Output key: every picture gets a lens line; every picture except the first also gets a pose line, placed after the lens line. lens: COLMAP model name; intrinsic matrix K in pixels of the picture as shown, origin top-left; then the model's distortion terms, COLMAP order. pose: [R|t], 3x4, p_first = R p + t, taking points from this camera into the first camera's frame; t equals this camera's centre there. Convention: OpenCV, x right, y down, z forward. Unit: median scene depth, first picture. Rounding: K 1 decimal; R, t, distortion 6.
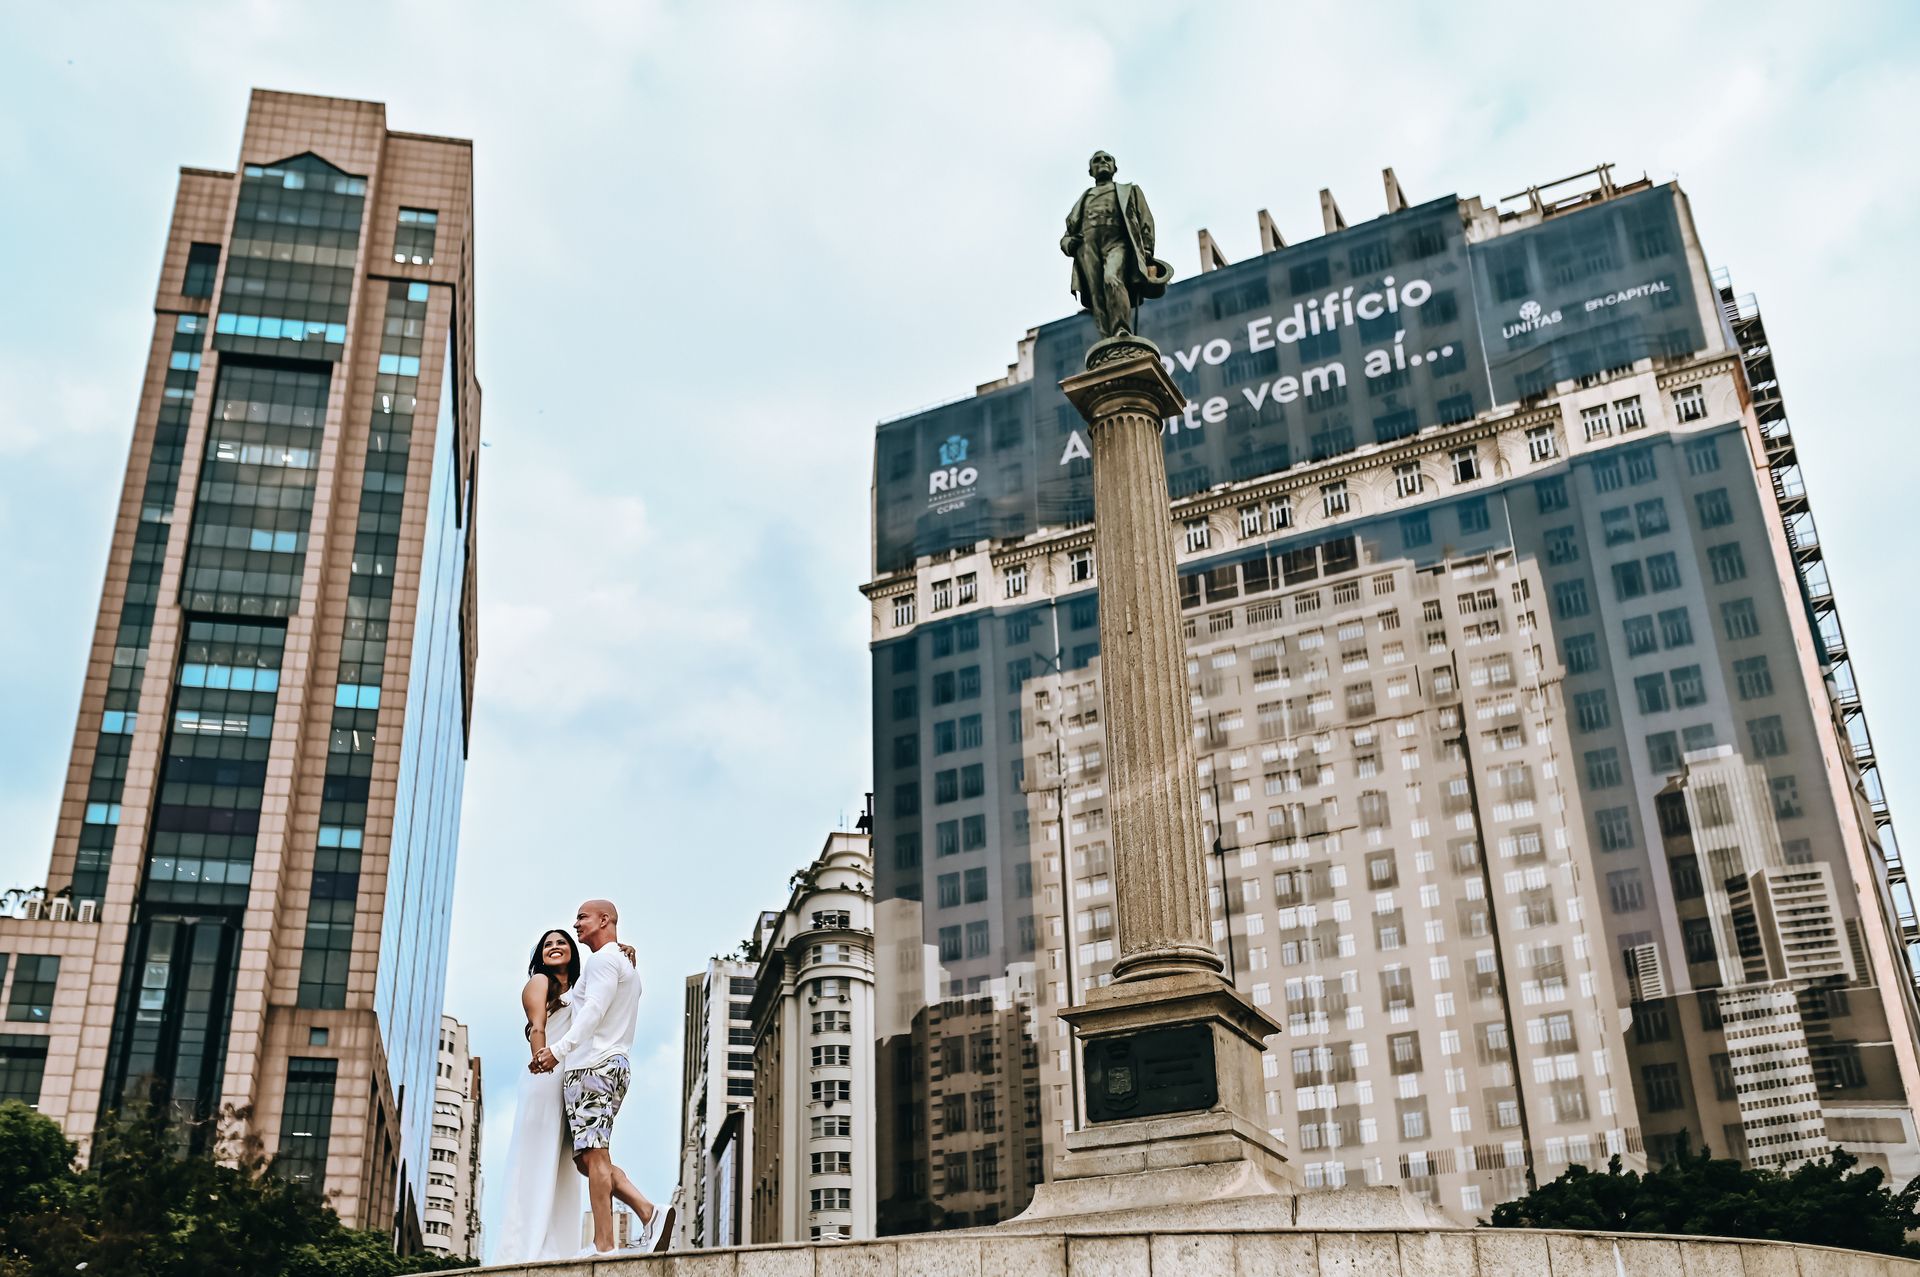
lens RADIAL K [[2034.9, 0, 956.9], [0, 2034.9, 636.2], [0, 0, 1]] dist [0.016815, 0.000000]
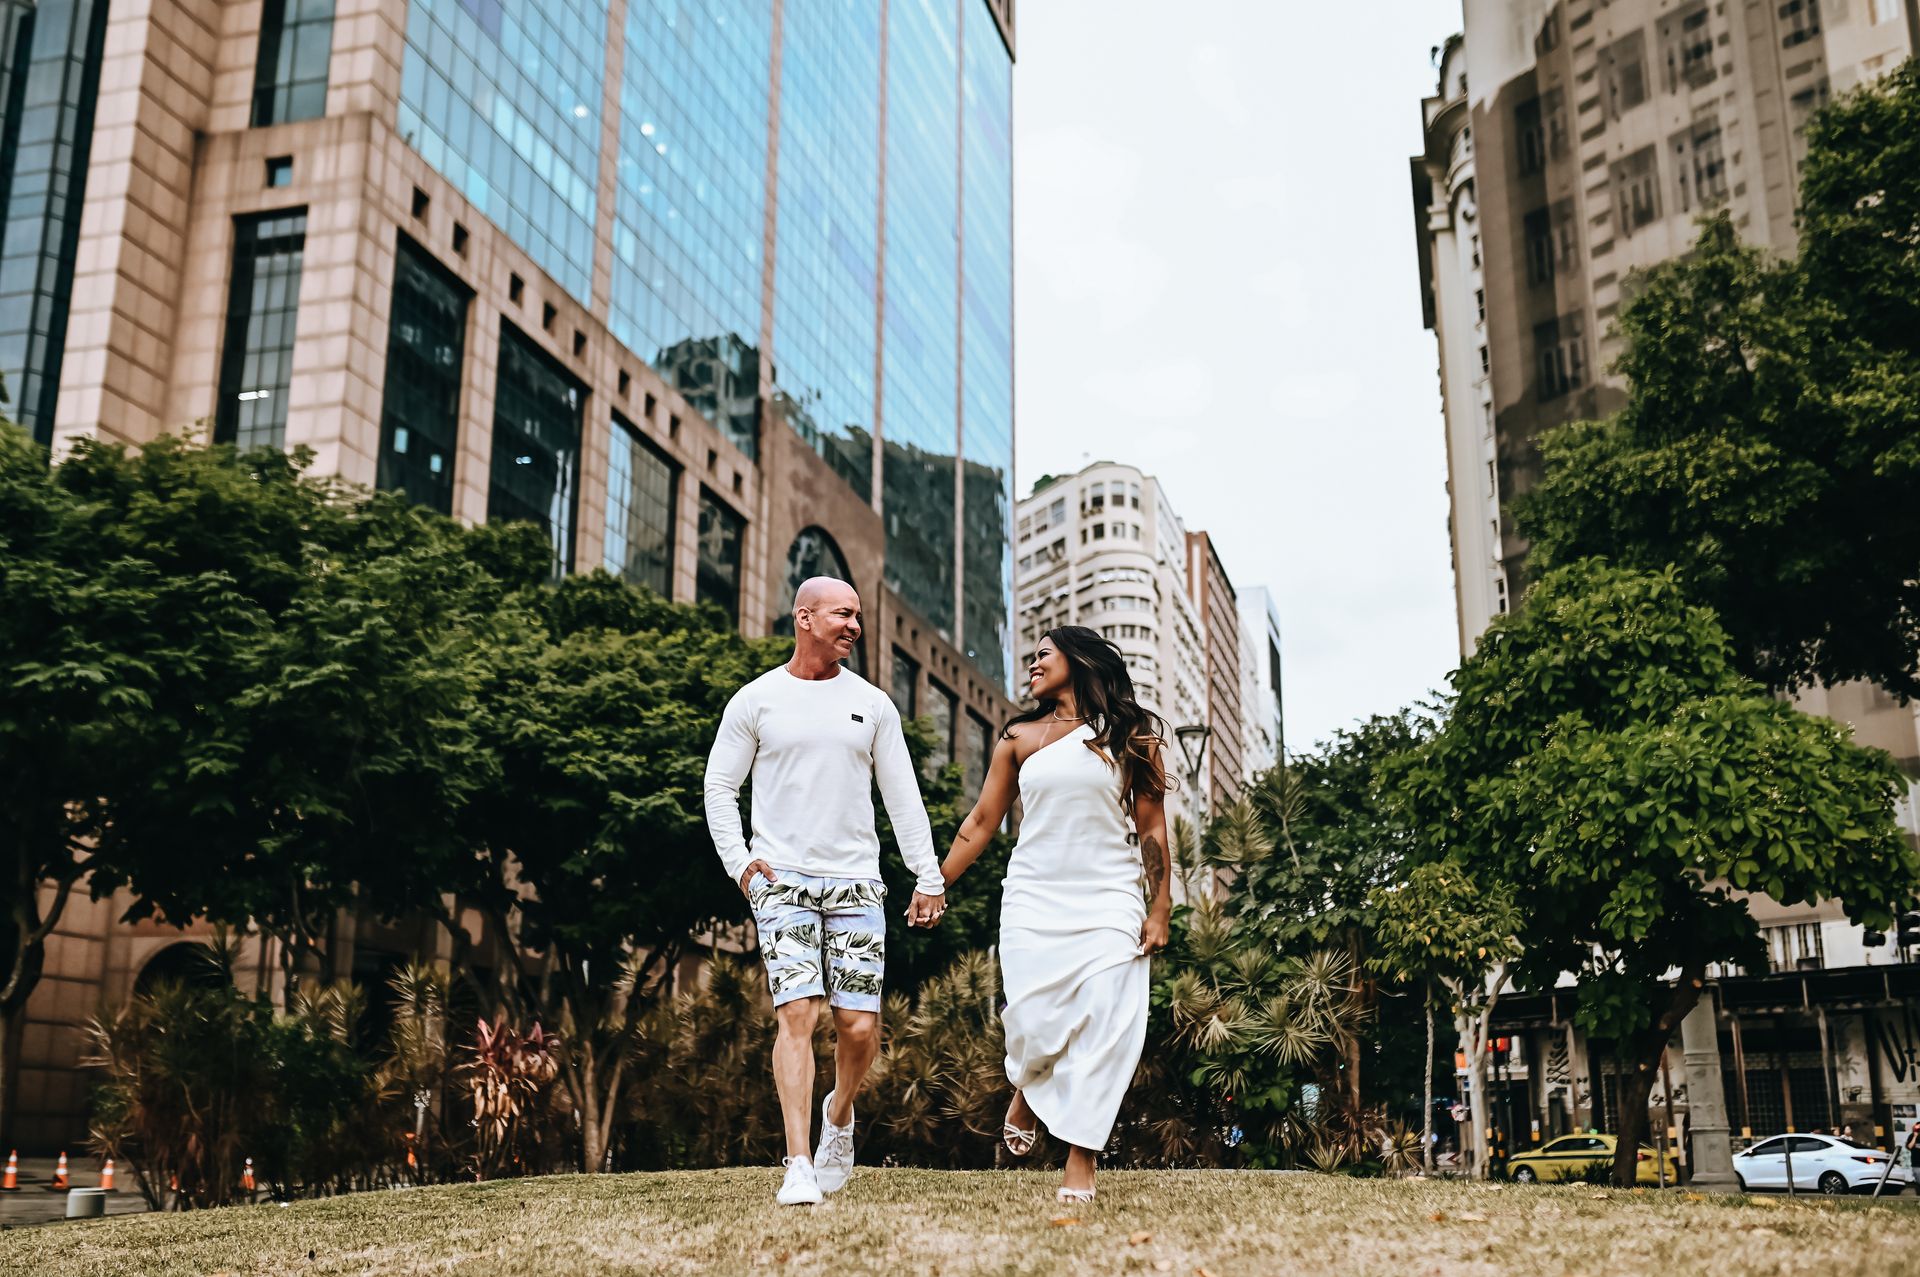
lens RADIAL K [[2034.9, 0, 969.3], [0, 2034.9, 649.5], [0, 0, 1]] dist [0.016815, 0.000000]
pose [[0.895196, -0.098031, -0.434758, 0.053352], [0.181591, 0.971091, 0.154943, 0.236400], [0.407000, -0.217653, 0.887118, 0.517696]]
